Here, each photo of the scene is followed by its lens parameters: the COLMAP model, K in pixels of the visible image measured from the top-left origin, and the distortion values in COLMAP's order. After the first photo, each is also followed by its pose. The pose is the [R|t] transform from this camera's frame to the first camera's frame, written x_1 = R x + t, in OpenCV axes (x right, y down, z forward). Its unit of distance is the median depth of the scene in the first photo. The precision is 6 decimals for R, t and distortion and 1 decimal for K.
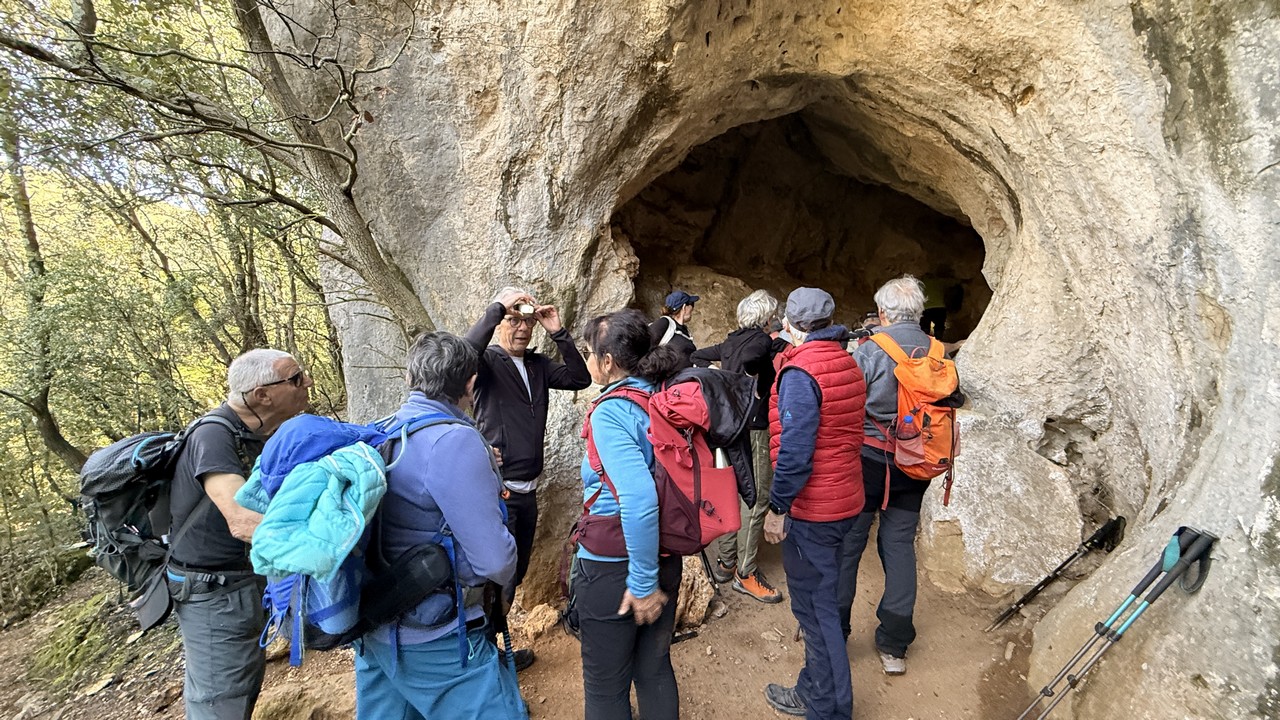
lens RADIAL K [[505.4, 0, 634.3], [0, 505.4, 357.0], [0, 0, 1]] dist [-0.007713, 0.000228]
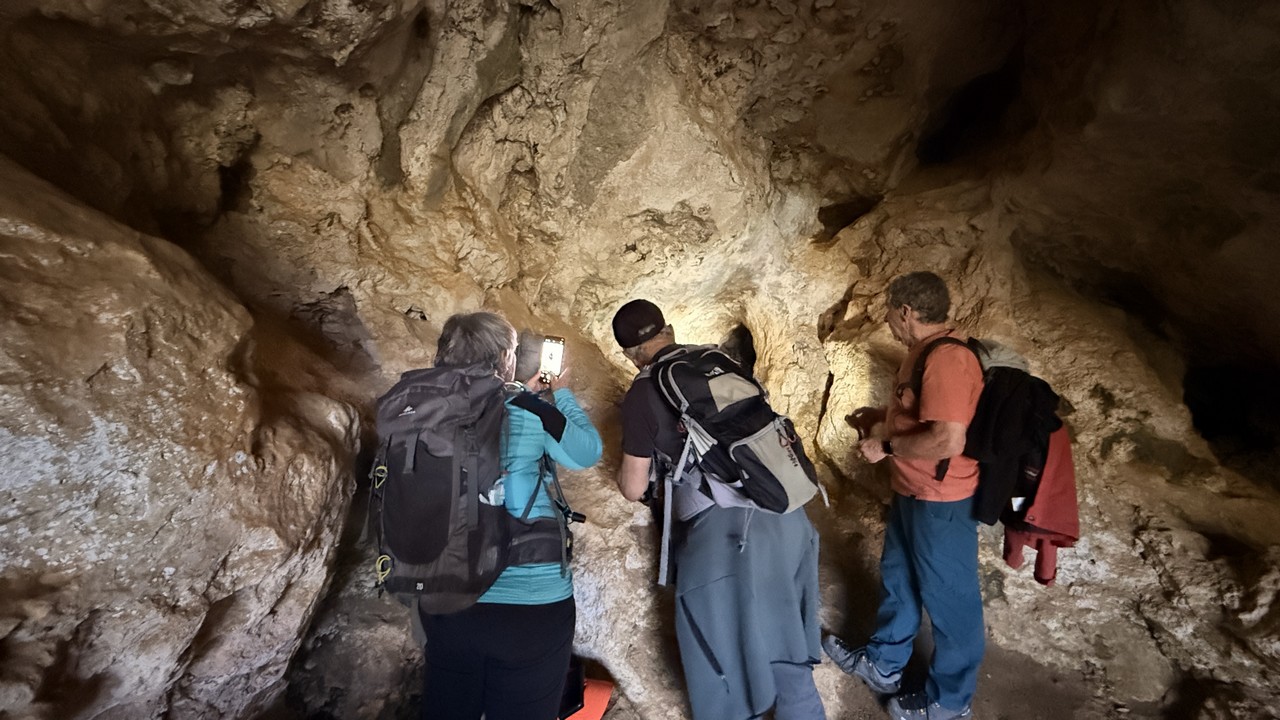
lens RADIAL K [[505.4, 0, 634.3], [0, 505.4, 357.0], [0, 0, 1]] dist [-0.007713, 0.000228]
pose [[0.734628, 0.071264, 0.674717, 1.020460], [-0.116376, 0.992965, 0.021832, -0.390797], [-0.668414, -0.094559, 0.737754, 2.526793]]
